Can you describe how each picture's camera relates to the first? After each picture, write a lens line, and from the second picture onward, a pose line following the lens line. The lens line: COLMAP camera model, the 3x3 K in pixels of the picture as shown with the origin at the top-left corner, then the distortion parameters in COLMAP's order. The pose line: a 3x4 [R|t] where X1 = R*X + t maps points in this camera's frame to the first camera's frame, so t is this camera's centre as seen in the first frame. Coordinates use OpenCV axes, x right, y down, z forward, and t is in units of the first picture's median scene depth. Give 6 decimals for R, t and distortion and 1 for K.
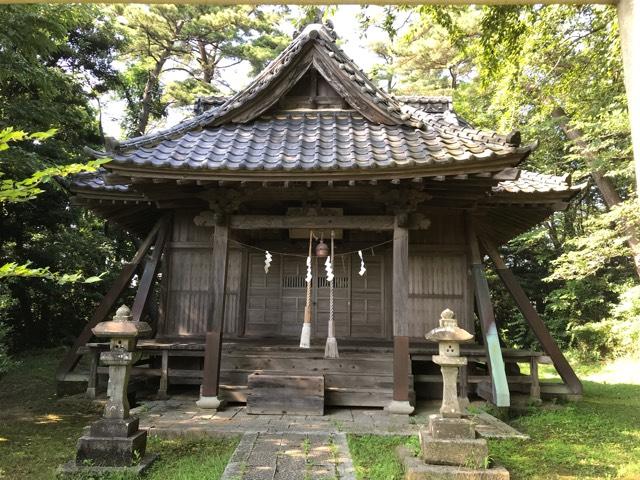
lens RADIAL K [[586.3, 0, 311.6], [0, 586.3, 241.6], [0, 0, 1]] dist [0.169693, -0.004619]
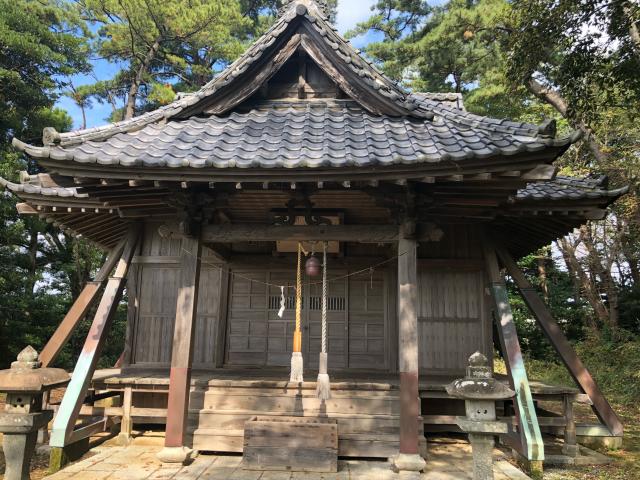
lens RADIAL K [[586.3, 0, 311.6], [0, 586.3, 241.6], [0, 0, 1]] dist [0.169693, -0.004619]
pose [[0.999995, -0.001487, -0.002763, 0.019226], [0.001426, 0.999763, -0.021704, -0.002904], [0.002794, 0.021700, 0.999761, 0.169791]]
